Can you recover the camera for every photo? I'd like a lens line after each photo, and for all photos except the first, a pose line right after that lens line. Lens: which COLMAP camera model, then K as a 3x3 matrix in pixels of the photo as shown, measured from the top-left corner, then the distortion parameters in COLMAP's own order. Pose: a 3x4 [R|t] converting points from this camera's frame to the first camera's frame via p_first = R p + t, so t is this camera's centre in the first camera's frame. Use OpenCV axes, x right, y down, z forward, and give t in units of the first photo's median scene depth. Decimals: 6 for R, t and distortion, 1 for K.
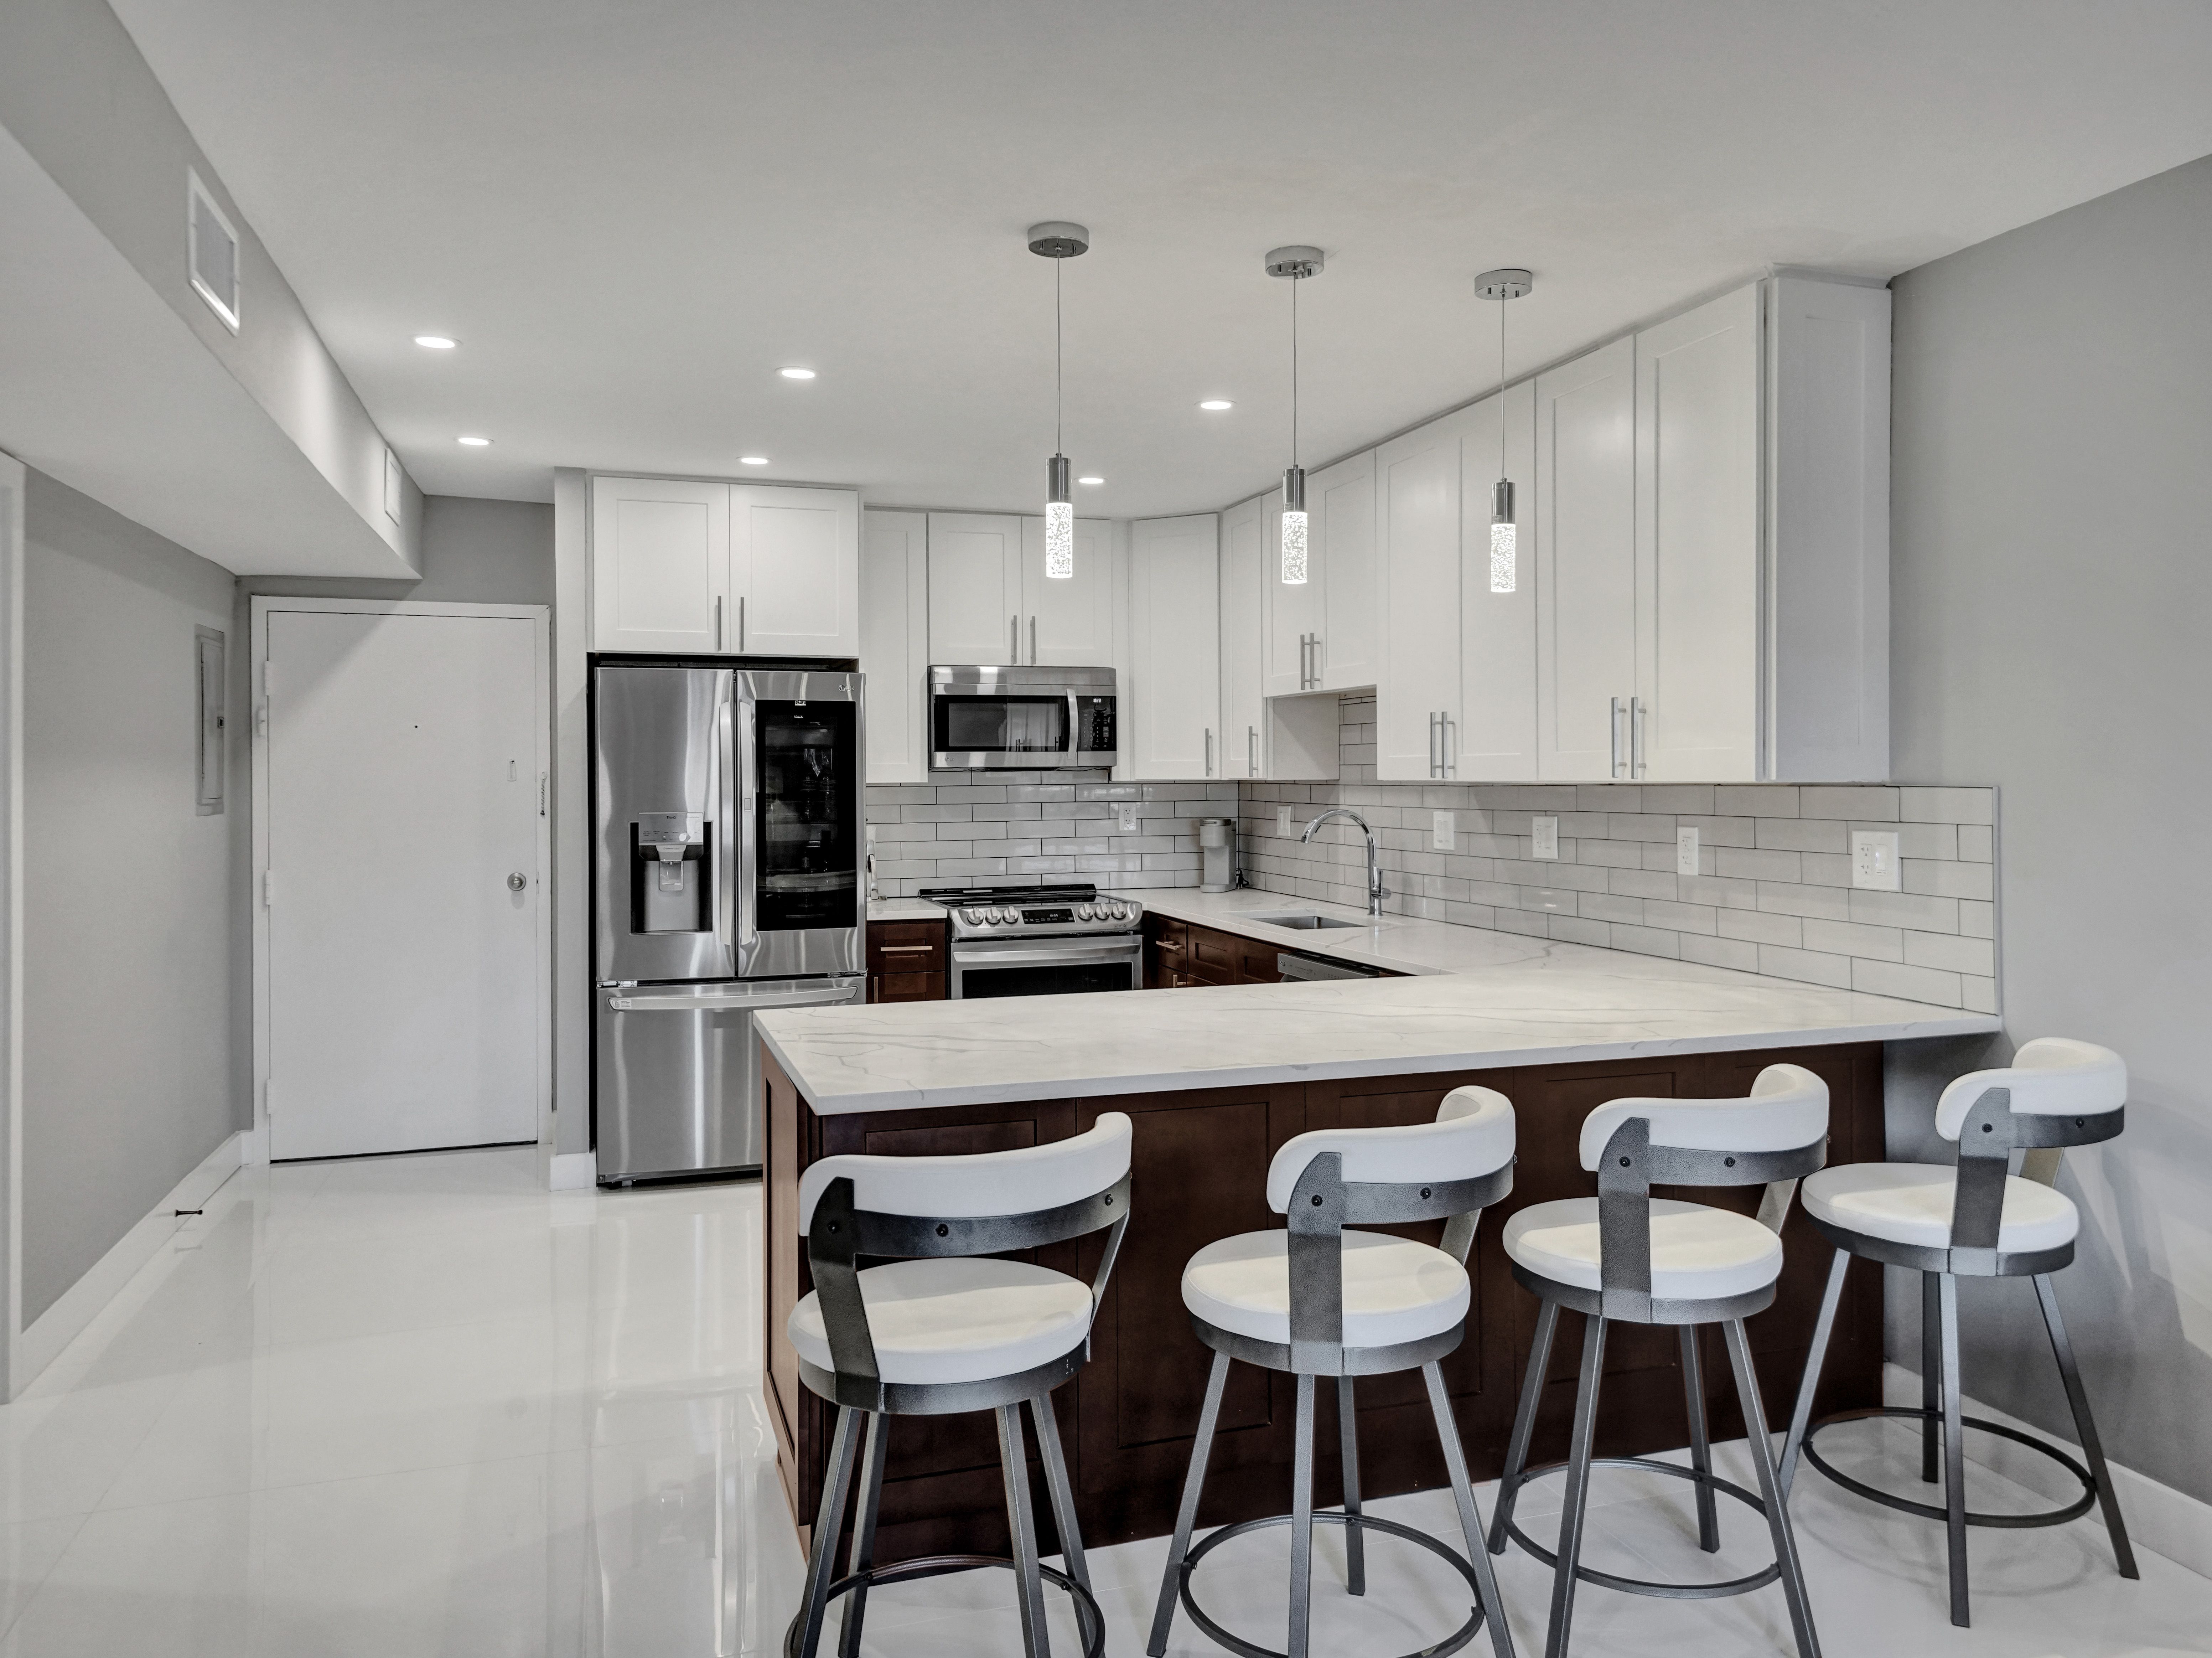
lens RADIAL K [[1576.3, 0, 1117.8], [0, 1576.3, 786.6], [0, 0, 1]] dist [0.009690, 0.000646]
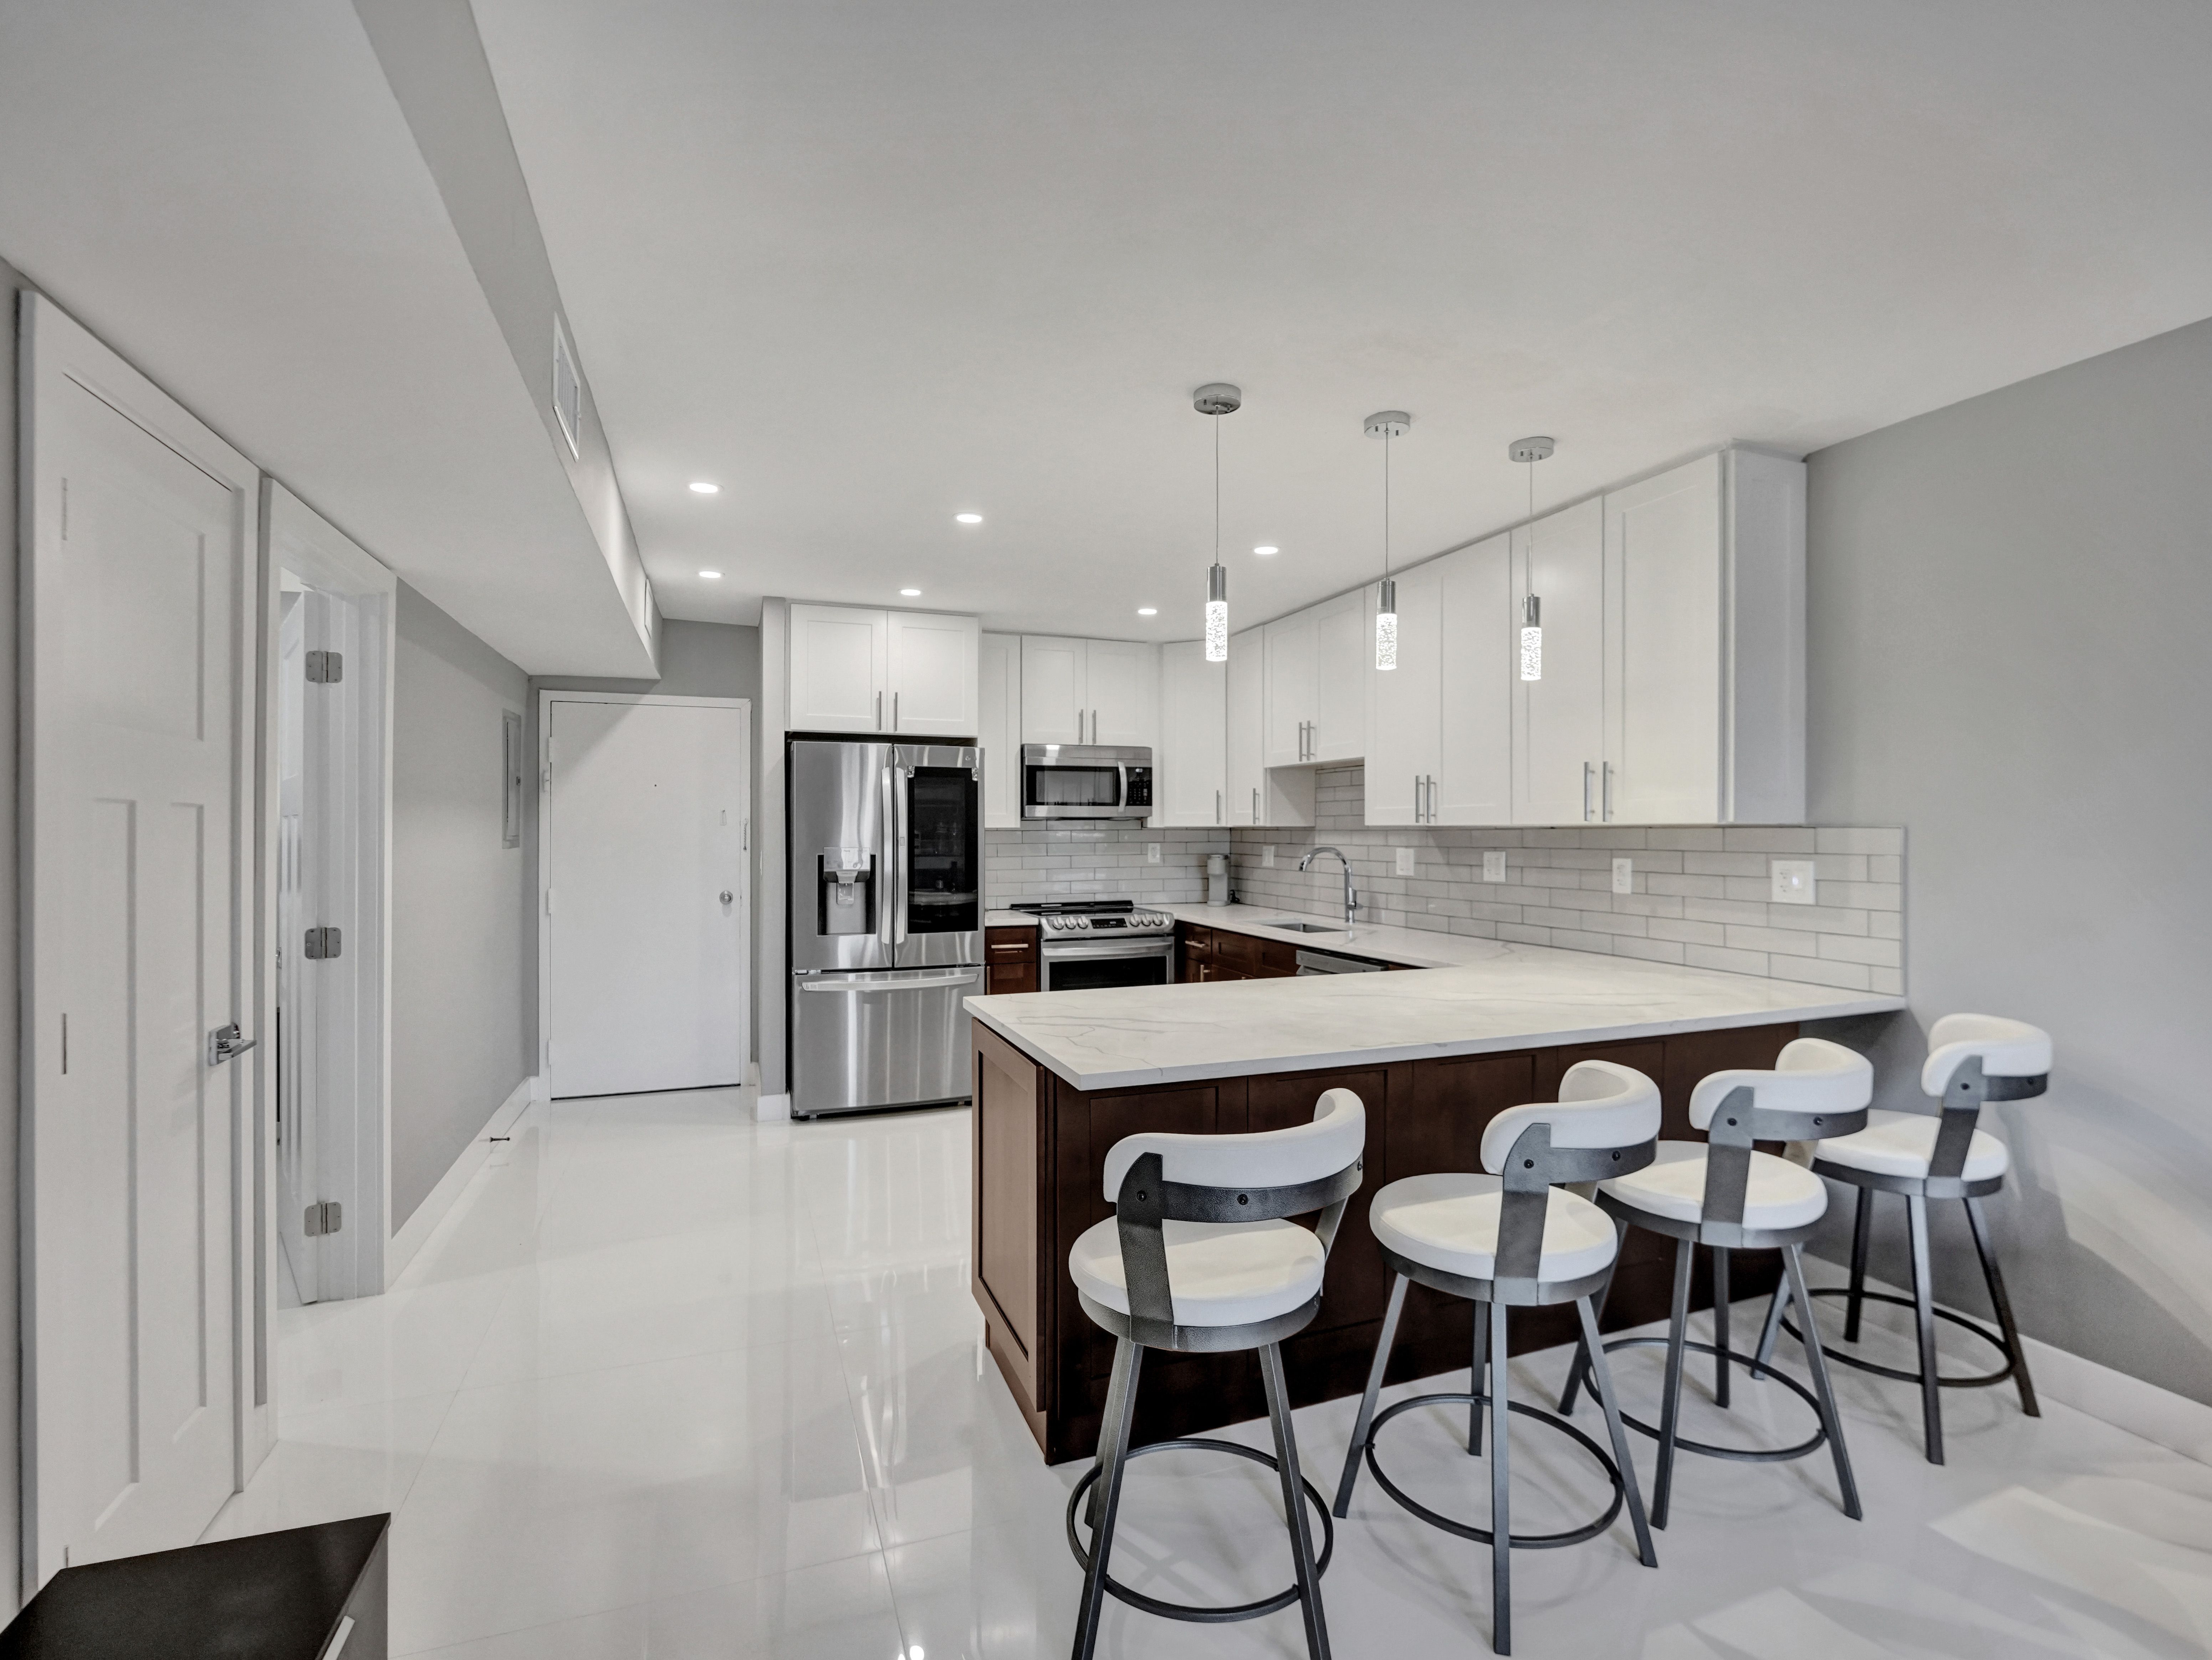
lens RADIAL K [[1027.4, 0, 1103.9], [0, 1027.4, 830.1], [0, 0, 1]] dist [-0.028652, -0.000540]
pose [[0.999322, 0.004289, 0.036558, -0.091260], [-0.004013, 0.999963, -0.007605, 0.007061], [-0.036589, 0.007453, 0.999303, 0.097461]]
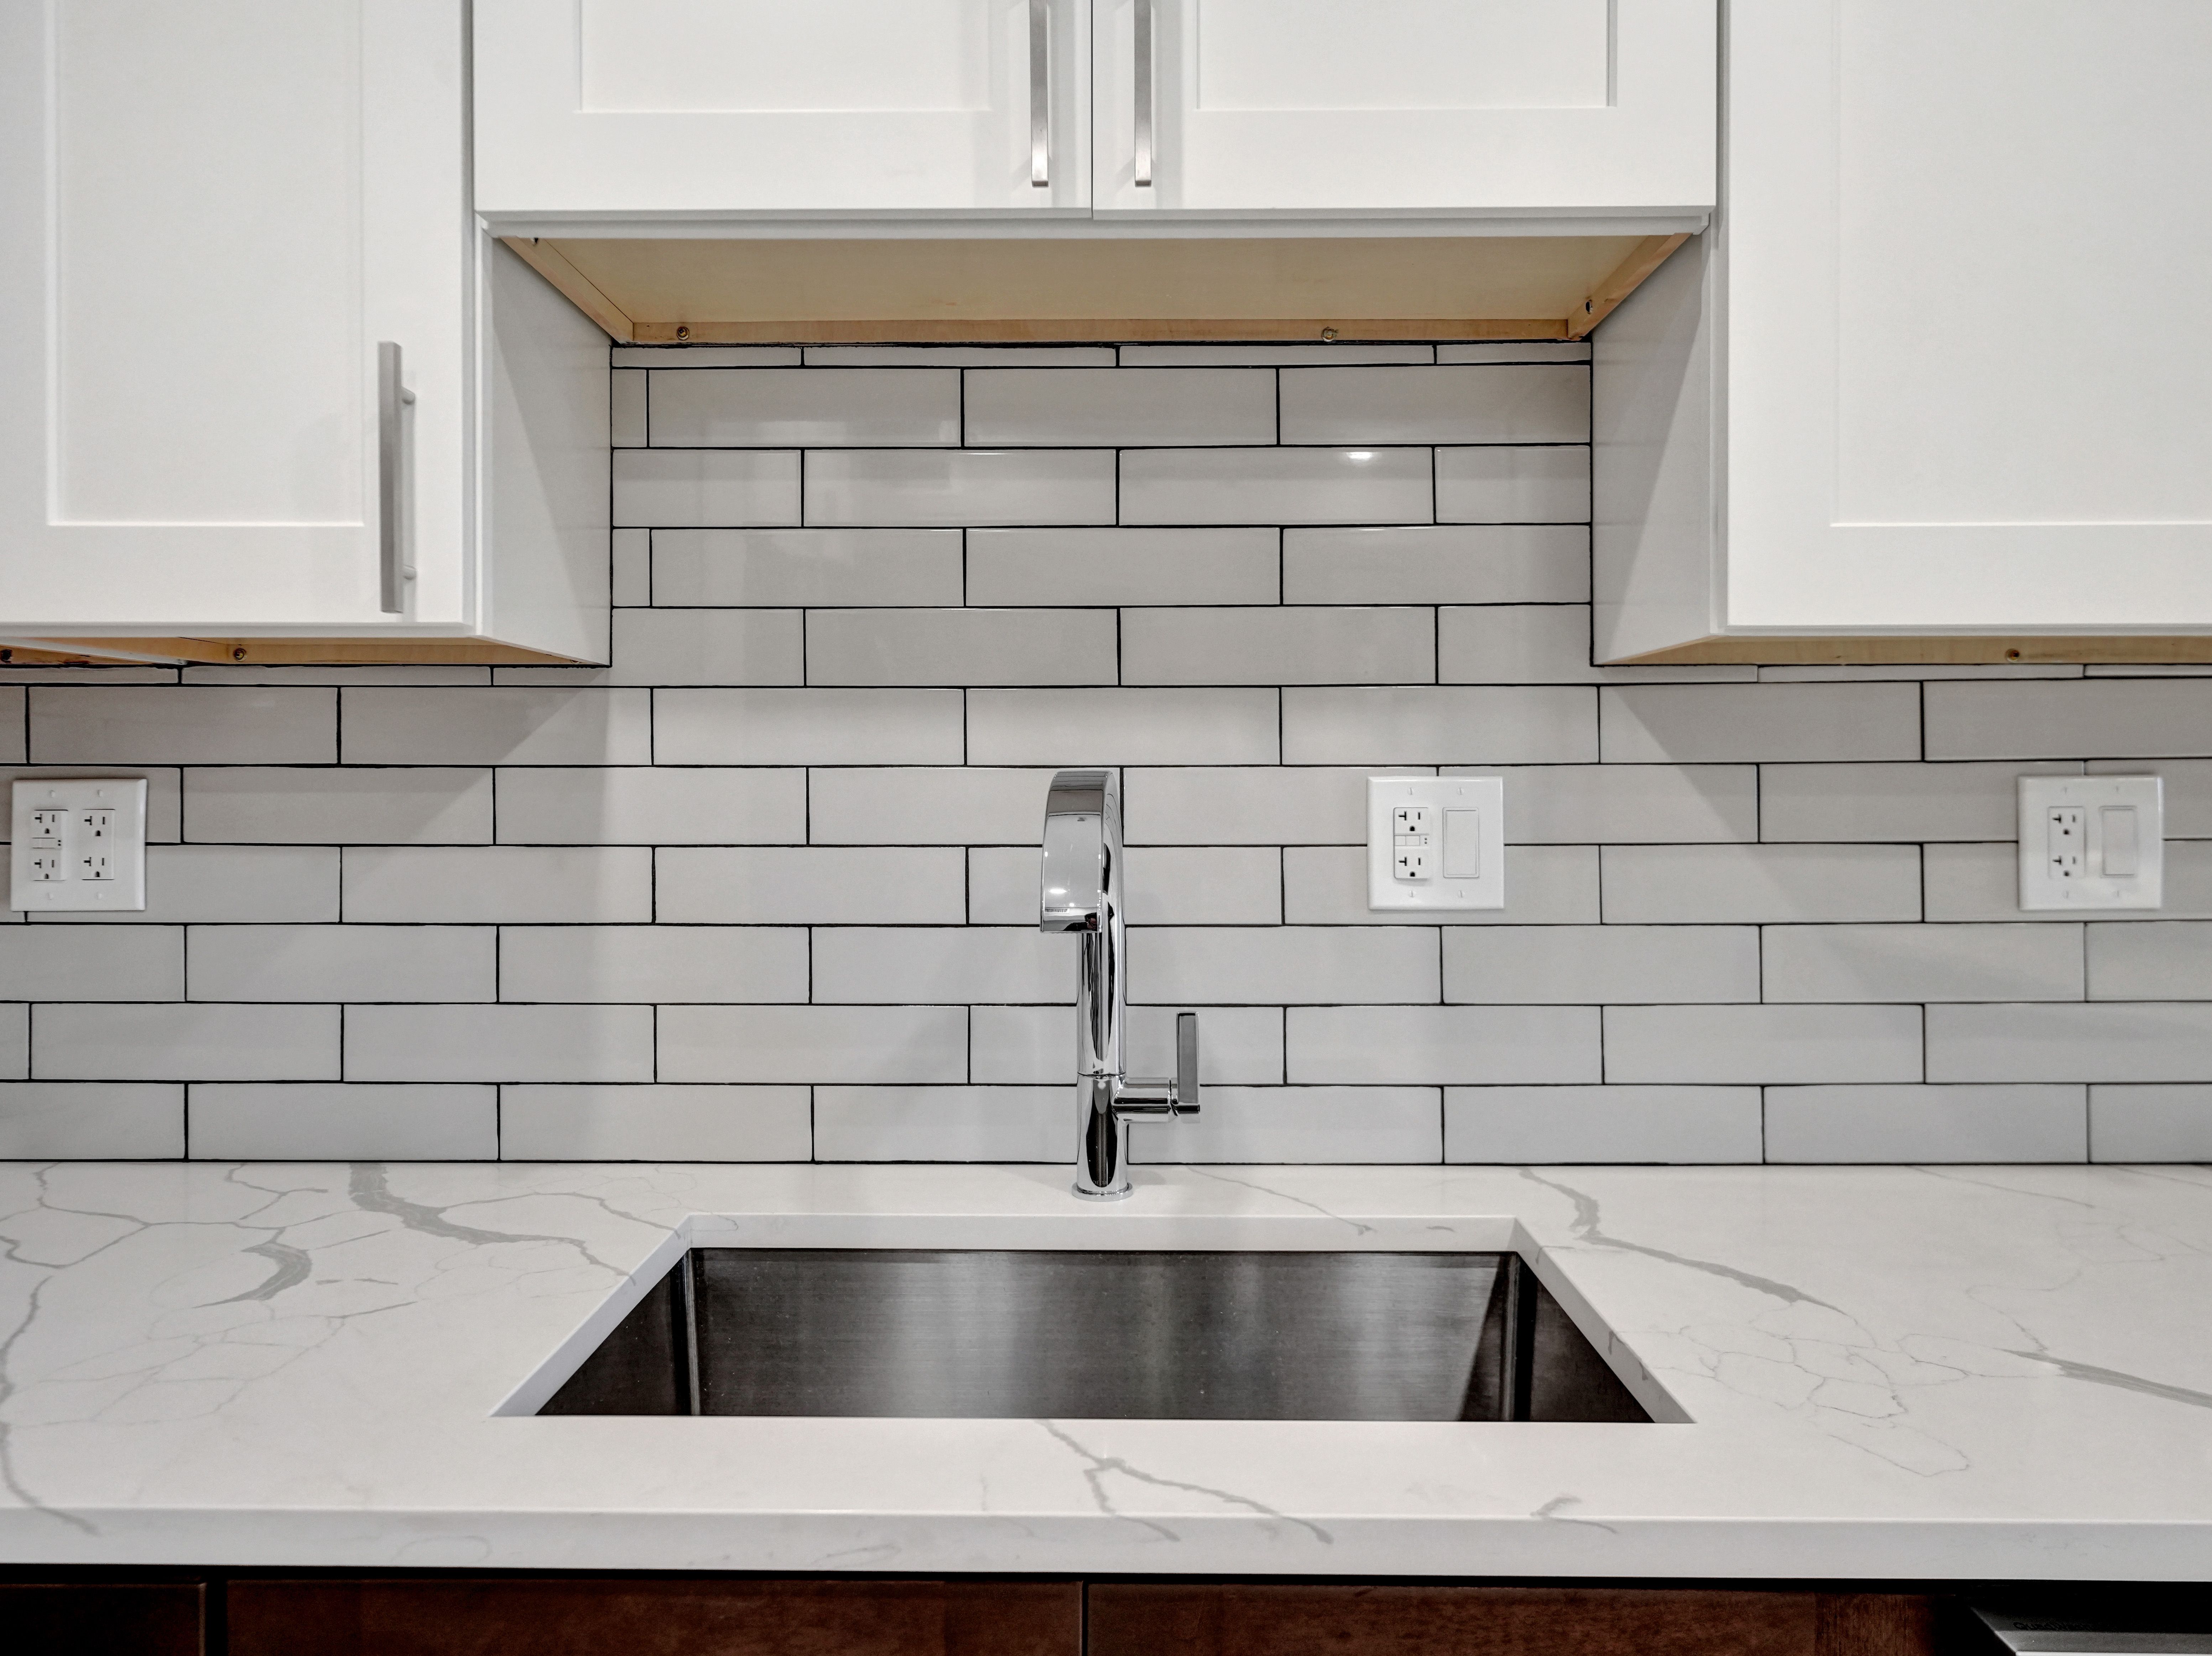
lens RADIAL K [[1500.2, 0, 1108.0], [0, 1500.2, 766.4], [0, 0, 1]] dist [0.011386, 0.003221]
pose [[0.324465, 0.004601, 0.945887, -0.065885], [0.007217, 0.999947, -0.007339, 0.015334], [-0.945870, 0.009208, 0.324414, 0.939483]]
